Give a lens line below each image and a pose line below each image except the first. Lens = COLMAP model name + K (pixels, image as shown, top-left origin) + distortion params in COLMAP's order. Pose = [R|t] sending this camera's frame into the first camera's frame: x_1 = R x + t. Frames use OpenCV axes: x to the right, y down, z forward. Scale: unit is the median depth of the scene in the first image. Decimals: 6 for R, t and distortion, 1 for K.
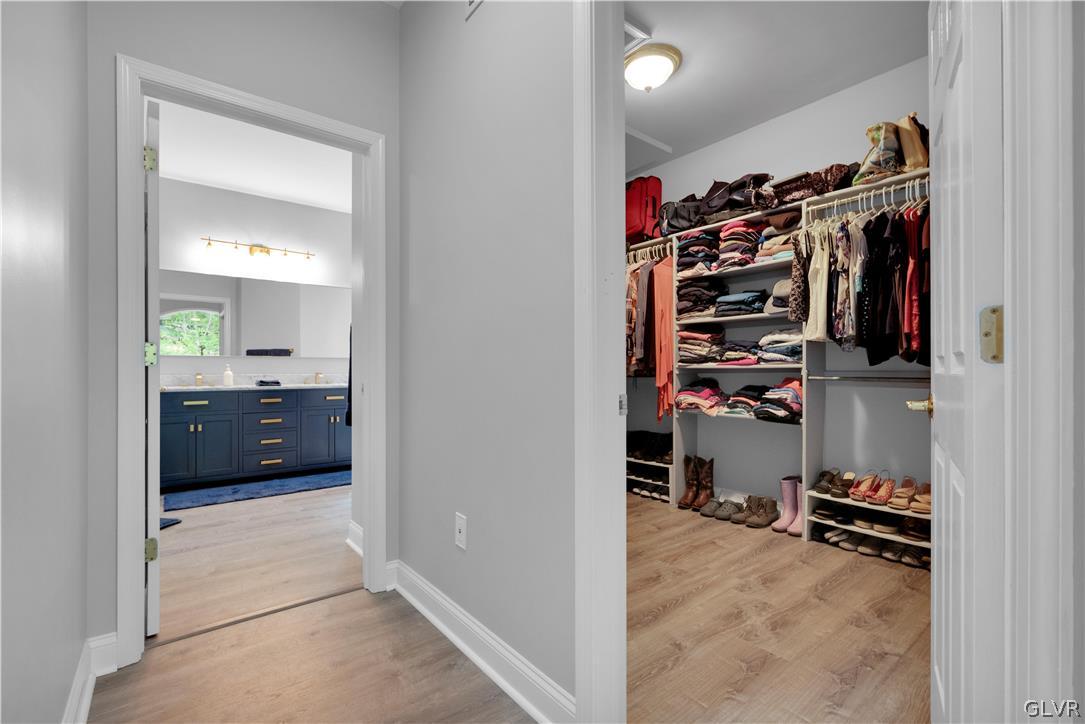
lens RADIAL K [[467.1, 0, 535.6], [0, 467.1, 368.5], [0, 0, 1]] dist [-0.000956, -0.000215]
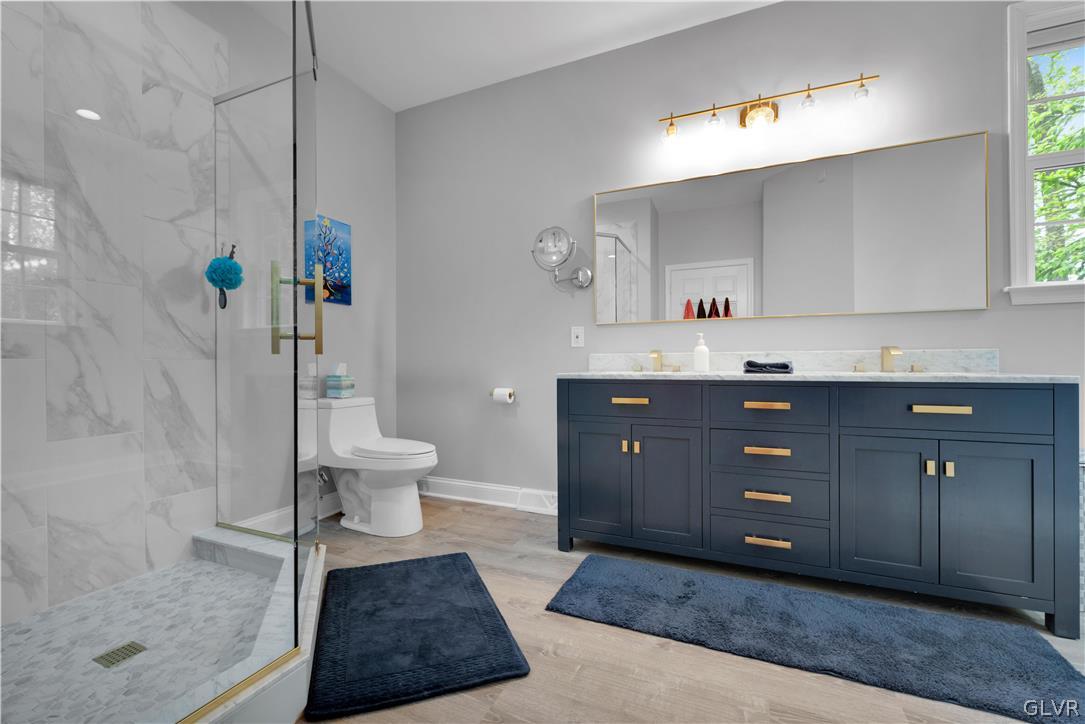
lens RADIAL K [[467.1, 0, 536.3], [0, 467.1, 364.9], [0, 0, 1]] dist [-0.000956, -0.000215]
pose [[0.459009, -0.001397, -0.888430, -0.270134], [0.003229, 0.999995, 0.000095, 0.028854], [0.888426, -0.002912, 0.459011, 0.596243]]
